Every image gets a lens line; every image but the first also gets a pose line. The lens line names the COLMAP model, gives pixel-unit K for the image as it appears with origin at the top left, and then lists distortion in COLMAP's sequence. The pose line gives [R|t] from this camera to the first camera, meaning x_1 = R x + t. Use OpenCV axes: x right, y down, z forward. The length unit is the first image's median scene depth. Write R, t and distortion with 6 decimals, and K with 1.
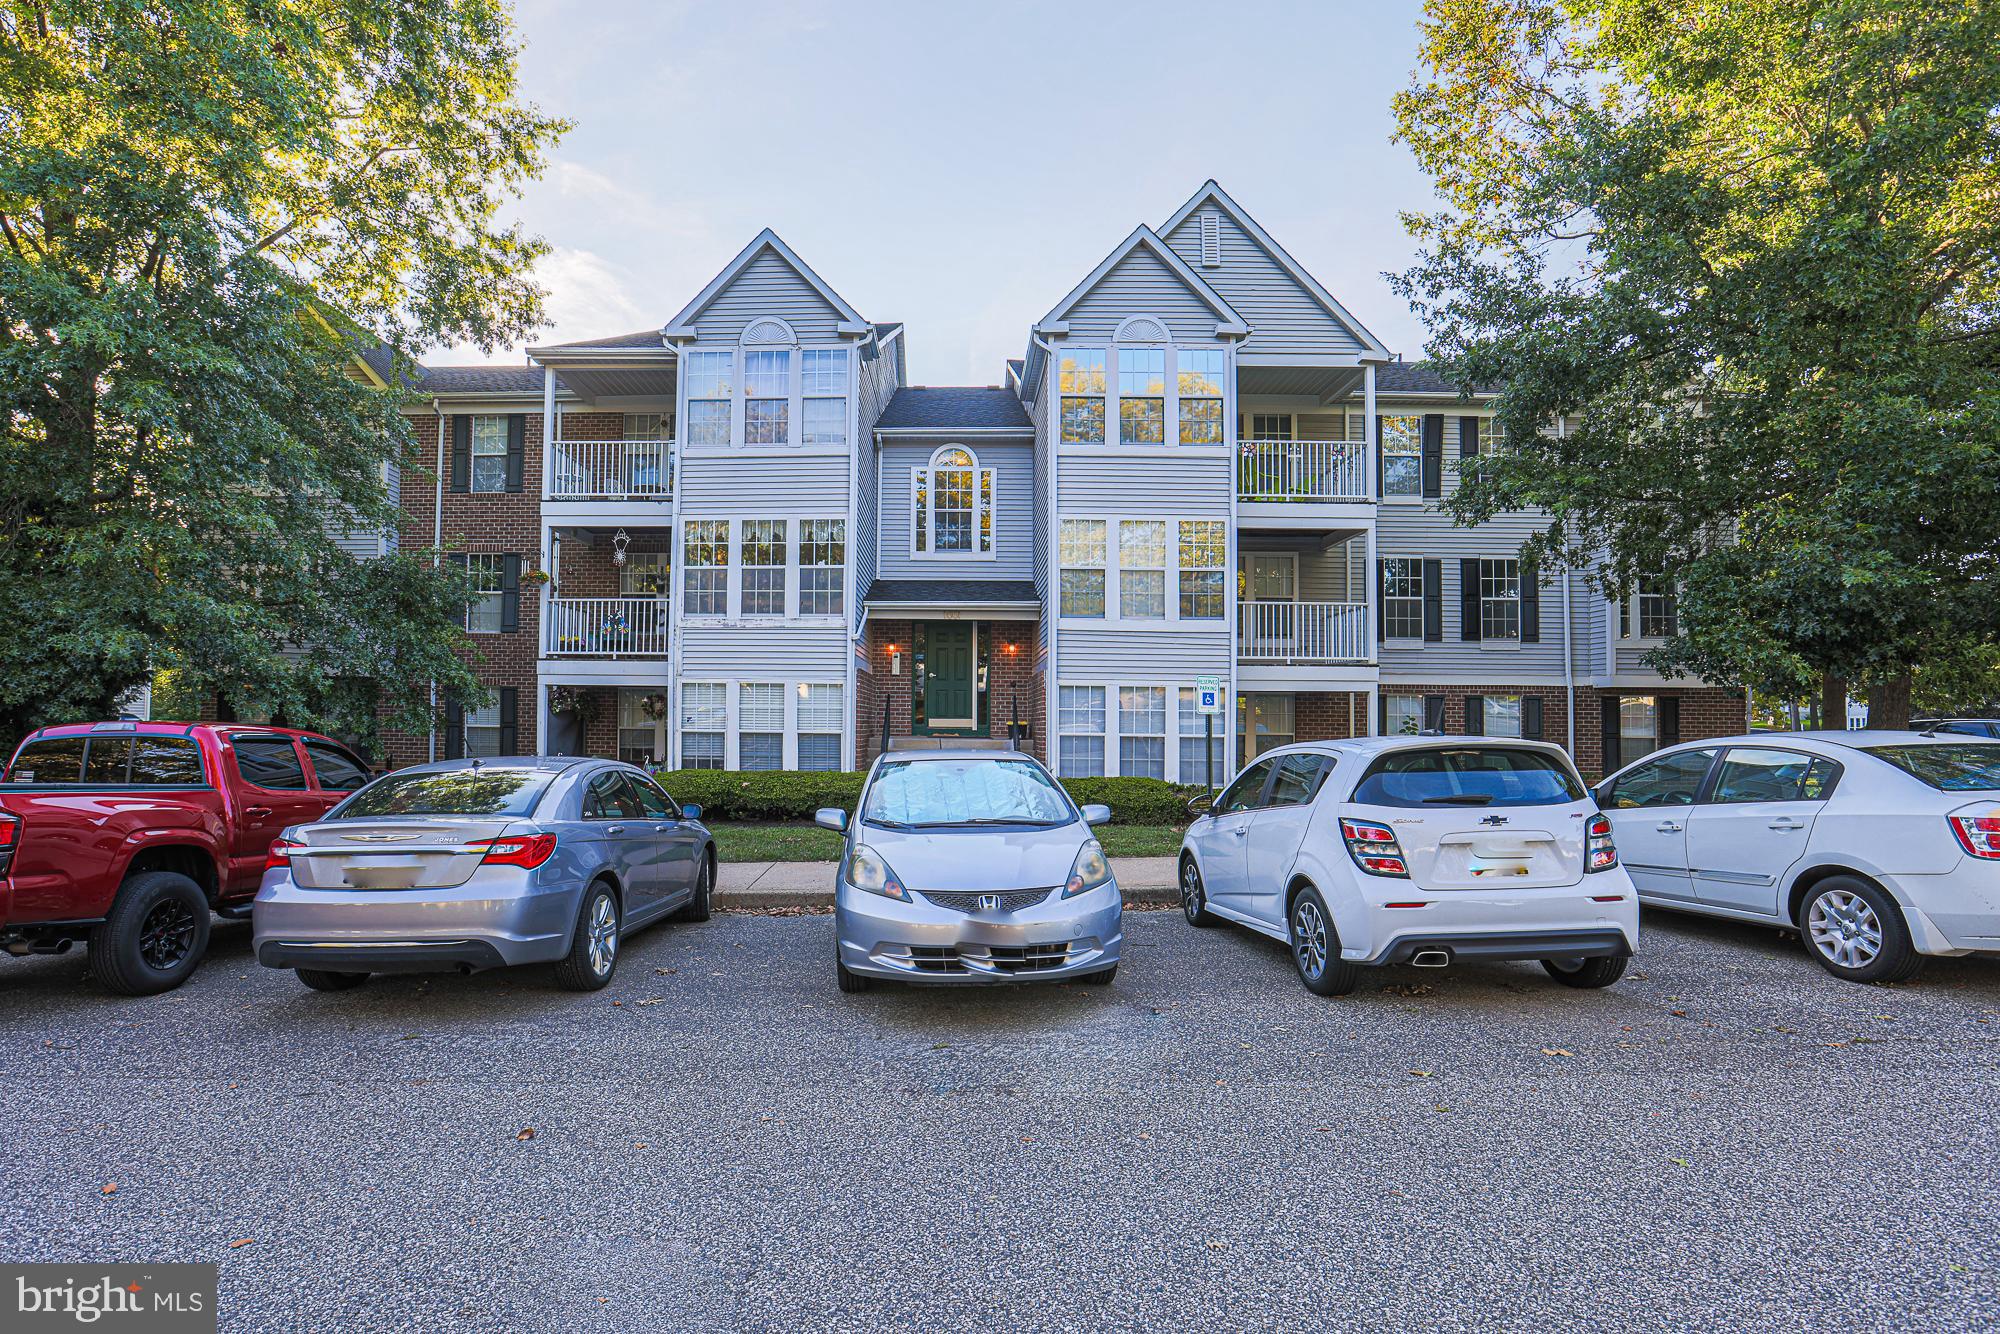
lens RADIAL K [[912.6, 0, 996.5], [0, 912.6, 691.8], [0, 0, 1]] dist [-0.061963, 0.031629]
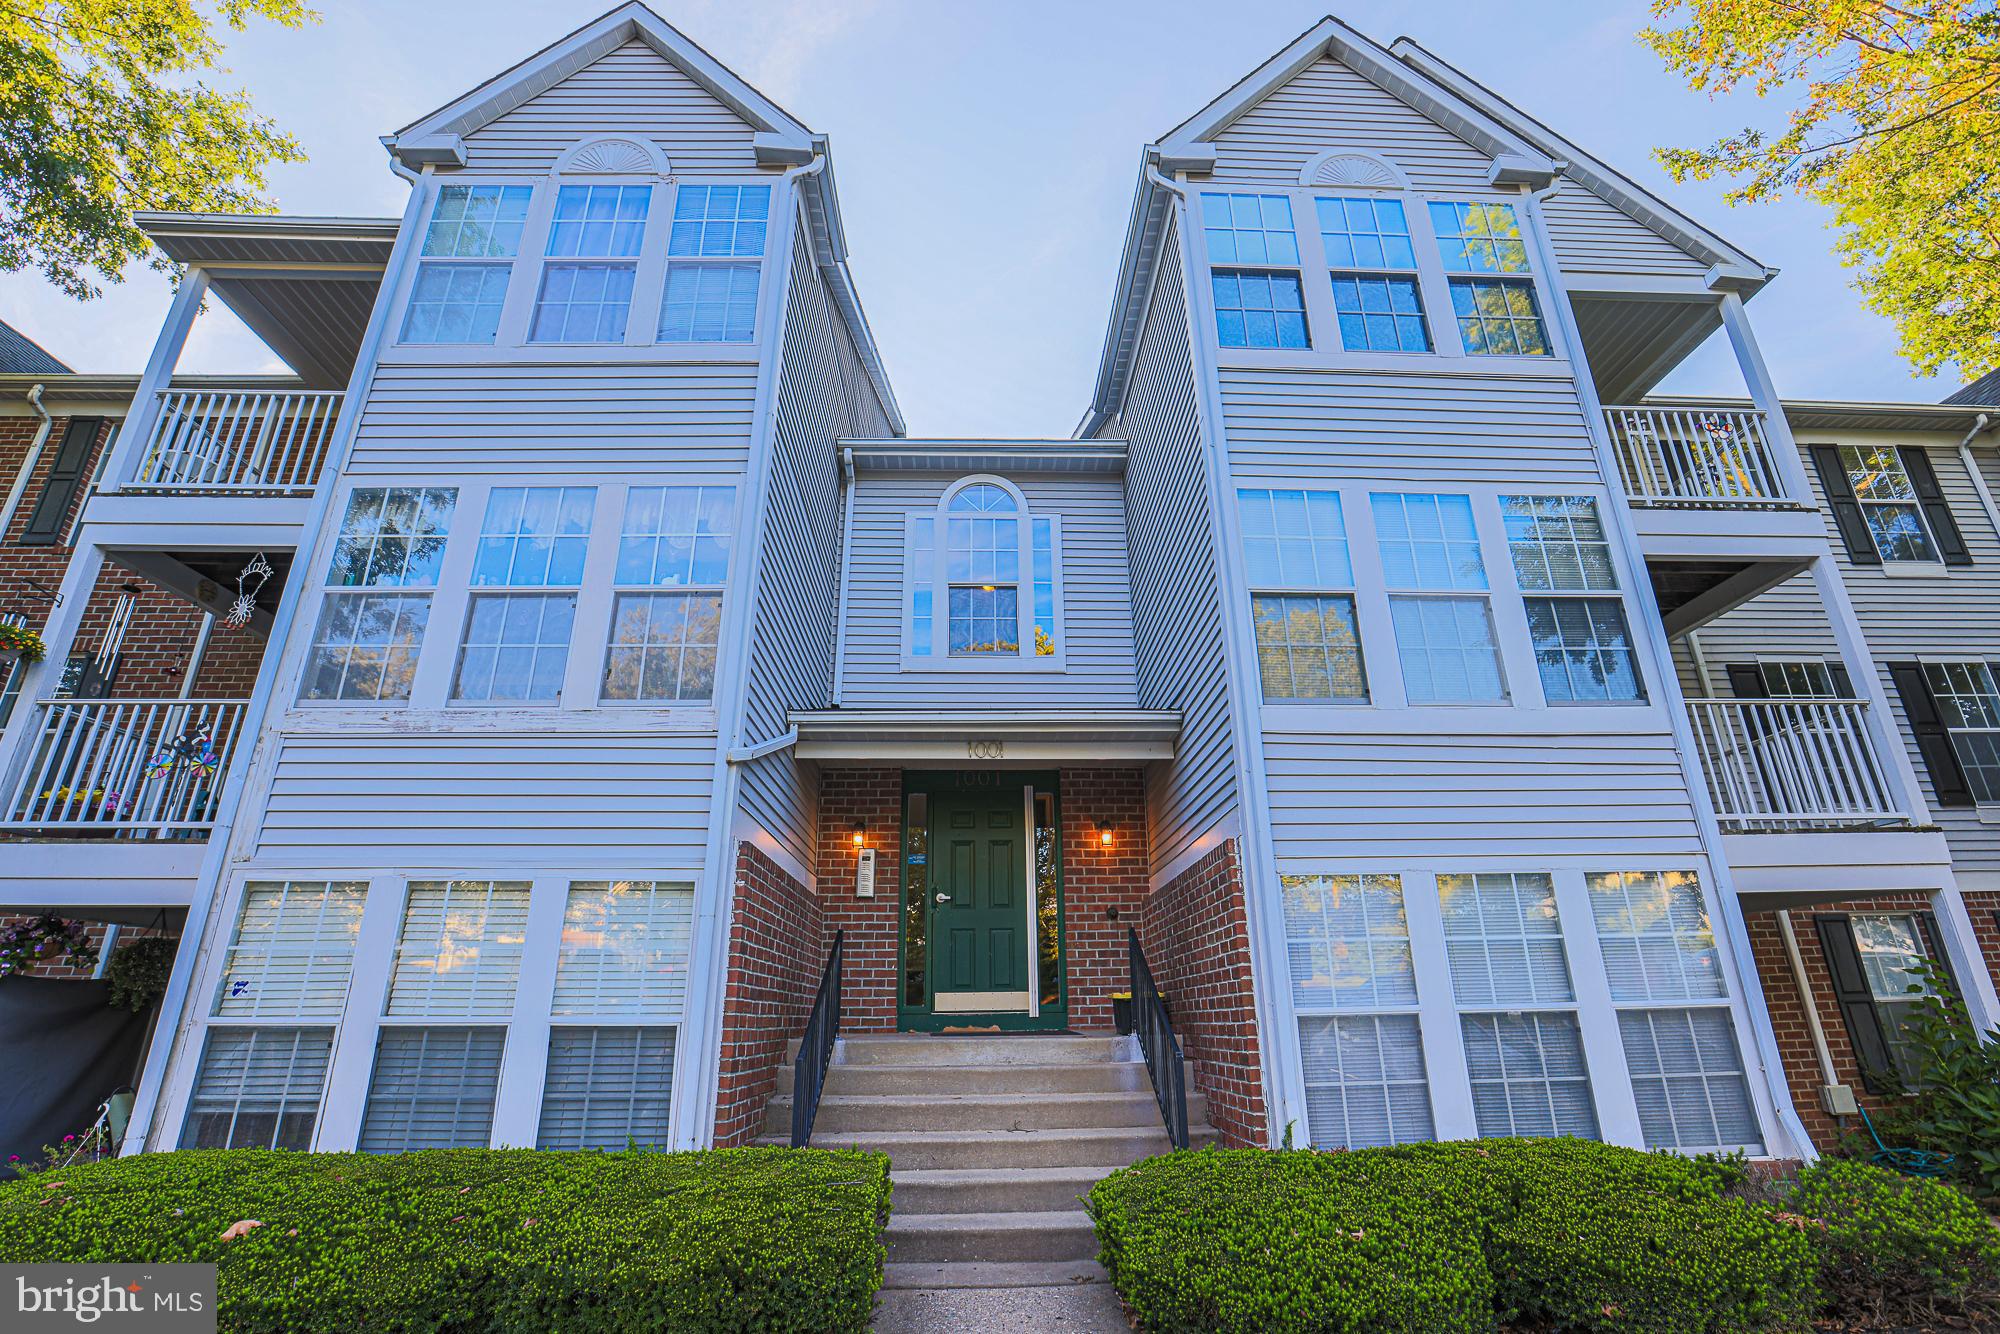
lens RADIAL K [[915.7, 0, 1024.1], [0, 915.7, 667.5], [0, 0, 1]] dist [-0.050673, 0.019313]
pose [[0.999680, -0.018802, 0.016924, -0.040155], [0.023339, 0.943564, -0.330367, 0.032715], [-0.009758, 0.330656, 0.943701, 0.611011]]
